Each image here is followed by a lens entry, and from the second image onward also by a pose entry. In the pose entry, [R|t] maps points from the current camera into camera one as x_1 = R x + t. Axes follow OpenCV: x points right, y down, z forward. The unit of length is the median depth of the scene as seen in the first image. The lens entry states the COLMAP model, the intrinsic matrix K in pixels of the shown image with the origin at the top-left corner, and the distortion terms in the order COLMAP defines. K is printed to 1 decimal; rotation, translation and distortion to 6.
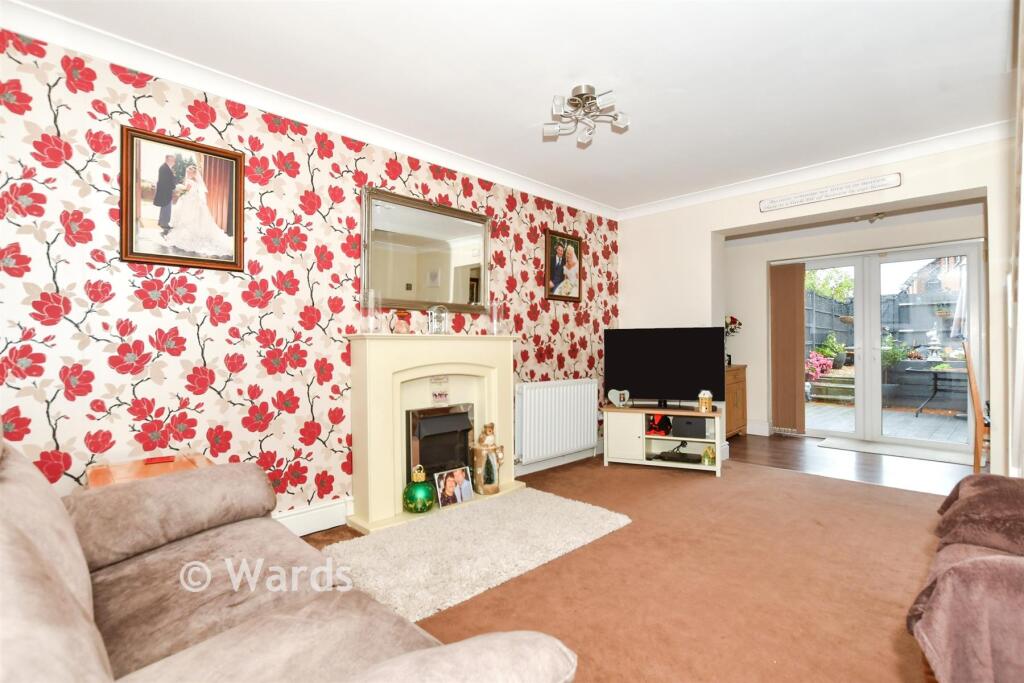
lens RADIAL K [[482.0, 0, 514.6], [0, 482.0, 345.9], [0, 0, 1]] dist [-0.002388, -0.000182]
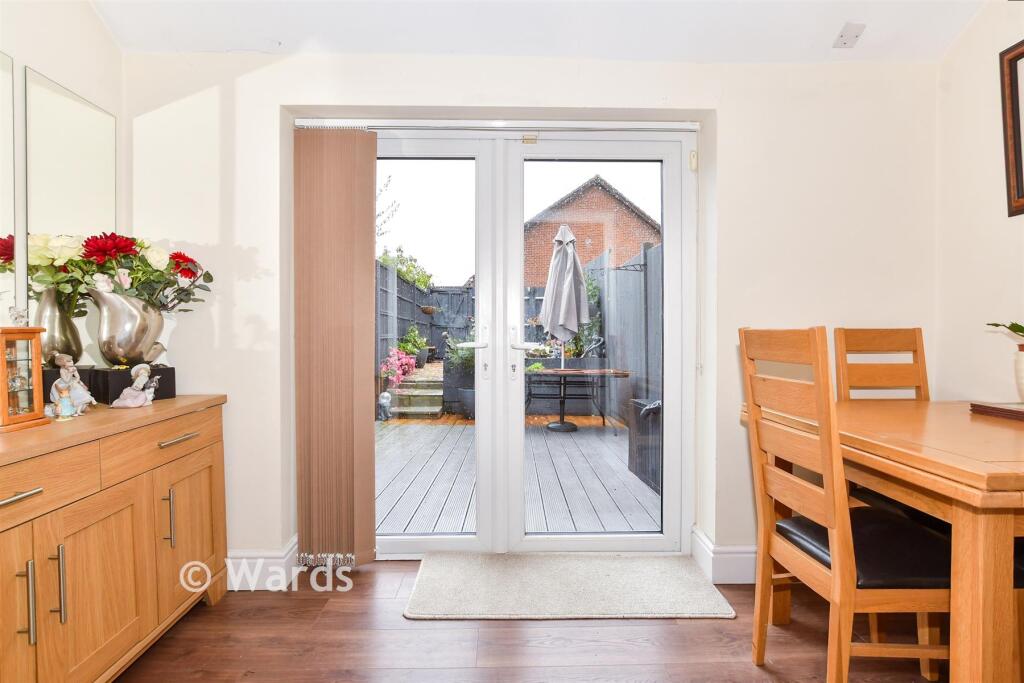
lens RADIAL K [[482.0, 0, 513.4], [0, 482.0, 344.7], [0, 0, 1]] dist [-0.002388, -0.000182]
pose [[0.698335, -0.004751, 0.715756, 0.224099], [-0.002457, 0.999956, 0.009035, -0.000271], [-0.715767, -0.008068, 0.698292, 0.360541]]
